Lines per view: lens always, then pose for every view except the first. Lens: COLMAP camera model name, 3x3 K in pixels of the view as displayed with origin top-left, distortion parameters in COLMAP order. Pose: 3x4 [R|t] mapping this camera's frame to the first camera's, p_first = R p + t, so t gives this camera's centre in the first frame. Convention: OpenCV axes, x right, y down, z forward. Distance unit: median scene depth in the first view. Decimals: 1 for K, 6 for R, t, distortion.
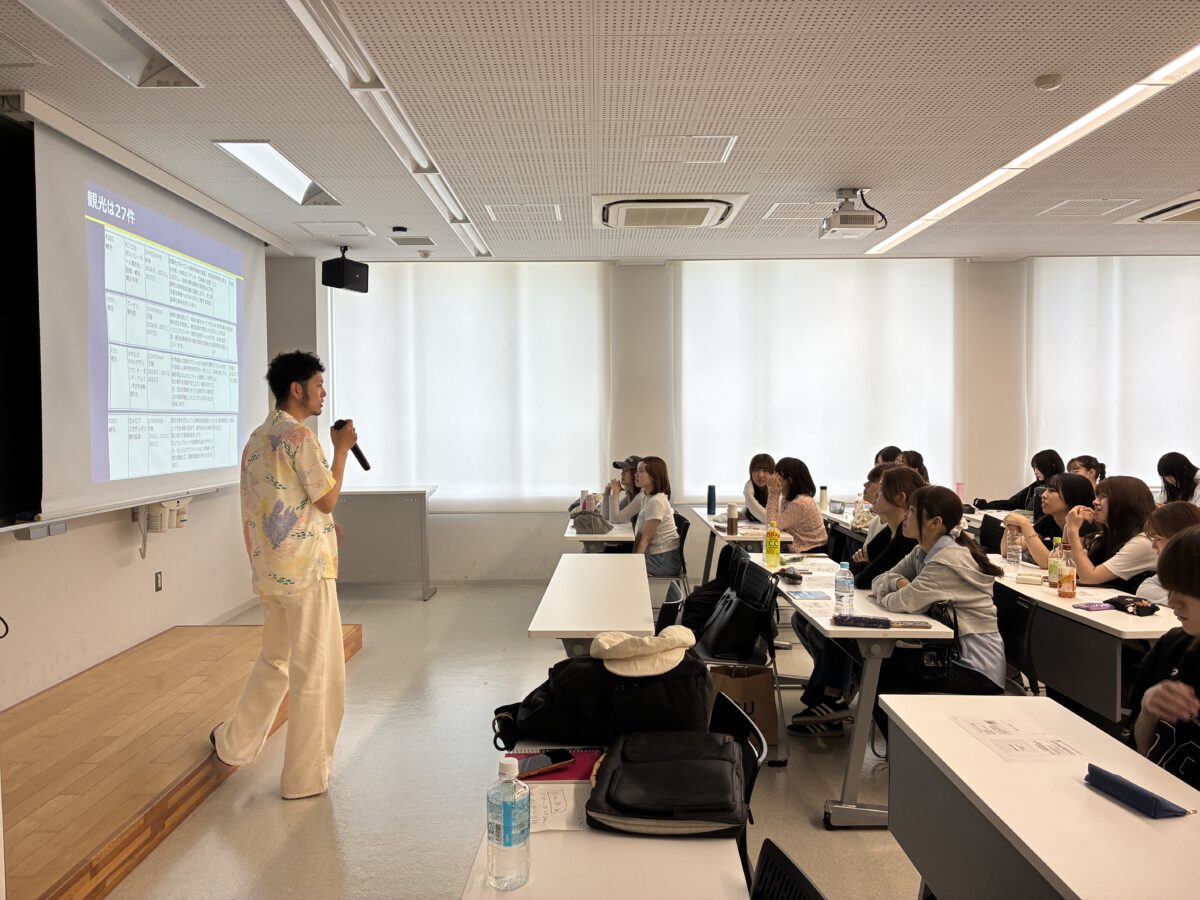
lens RADIAL K [[915.3, 0, 600.0], [0, 915.3, 450.0], [0, 0, 1]] dist [-0.004099, -0.002436]
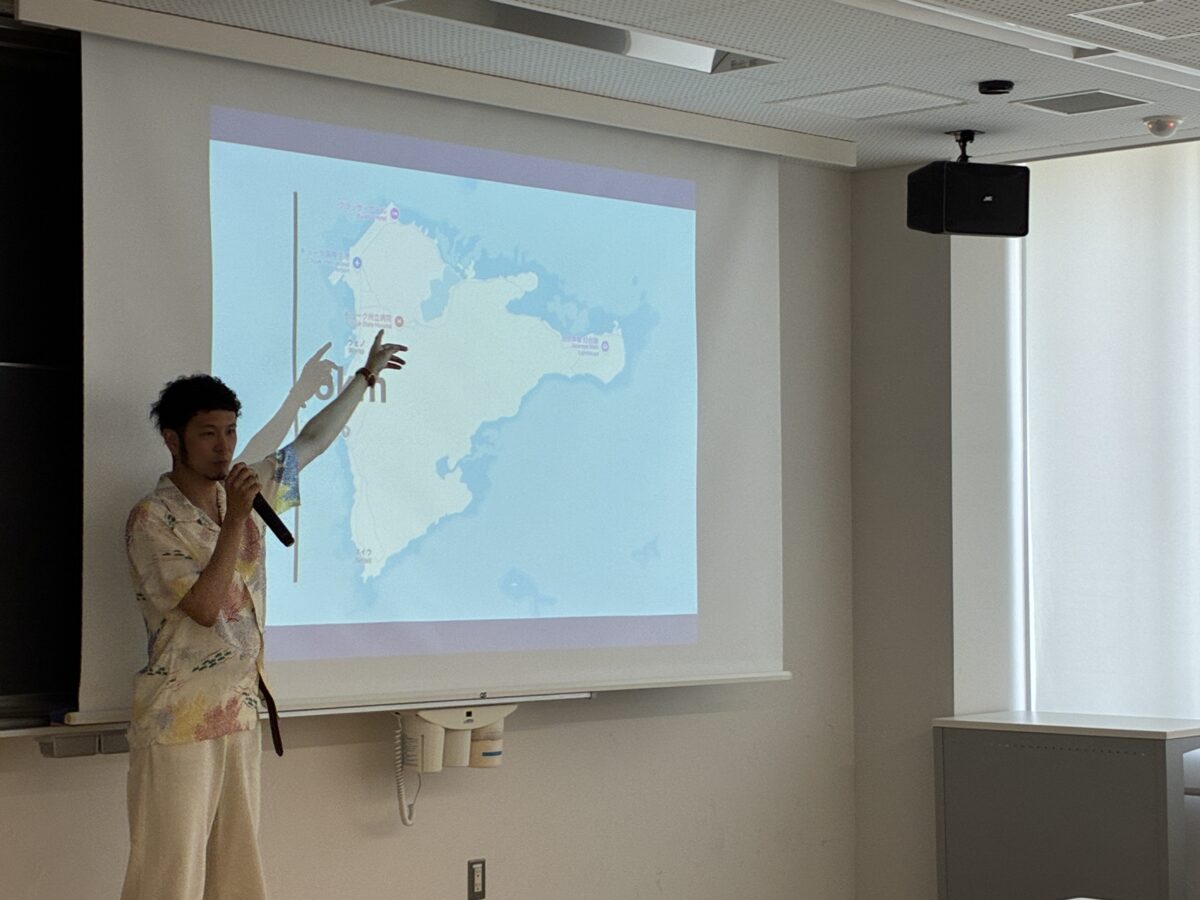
lens RADIAL K [[2632.7, 0, 600.0], [0, 2632.7, 450.0], [0, 0, 1]] dist [0.058167, 0.325356]
pose [[0.734445, -0.020544, -0.678357, 0.519621], [-0.024235, 0.998110, -0.056466, -0.005519], [0.678235, 0.057911, 0.732560, 0.011430]]
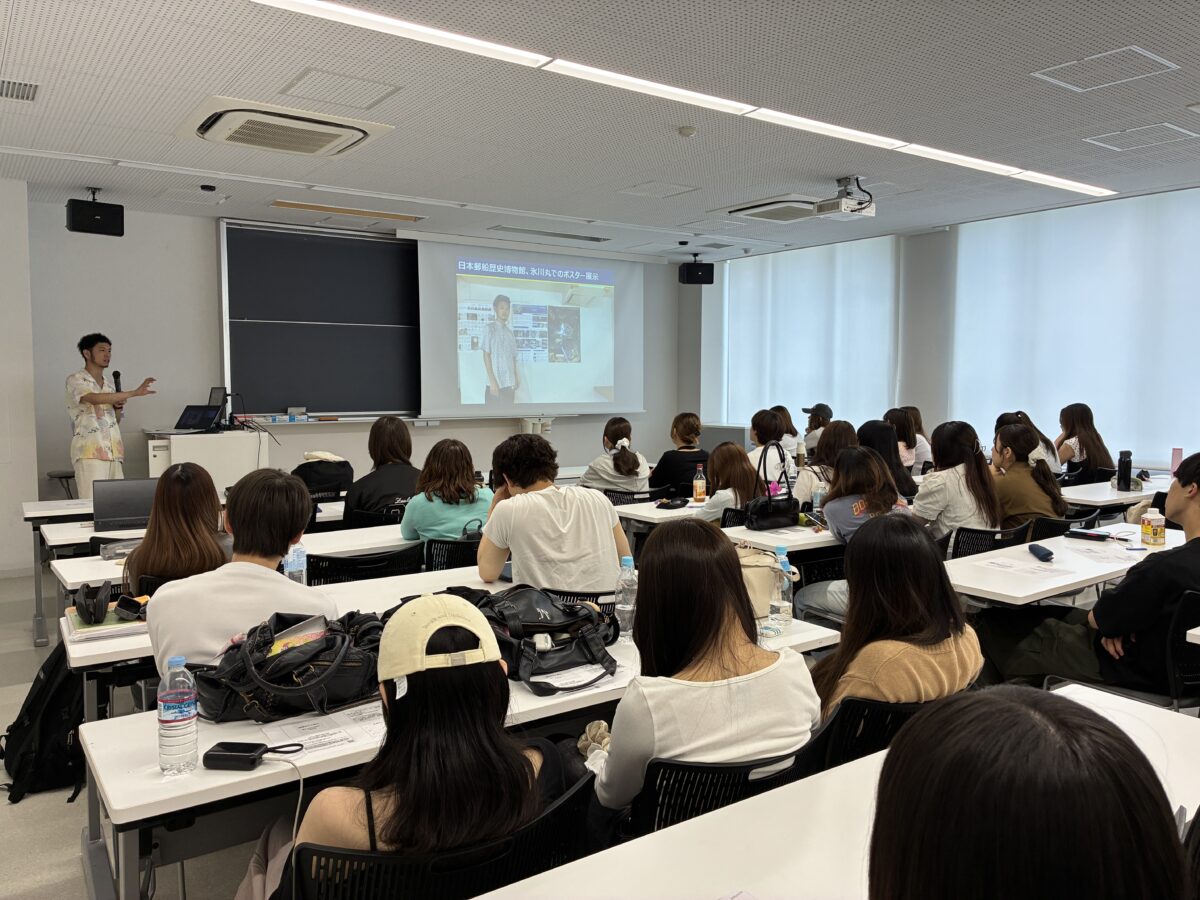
lens RADIAL K [[915.3, 0, 600.0], [0, 915.3, 450.0], [0, 0, 1]] dist [-0.004099, -0.002436]
pose [[0.576885, 0.069258, -0.813884, 1.029849], [-0.033963, 0.997571, 0.060817, 0.003468], [0.816119, -0.007443, 0.577836, 0.062126]]
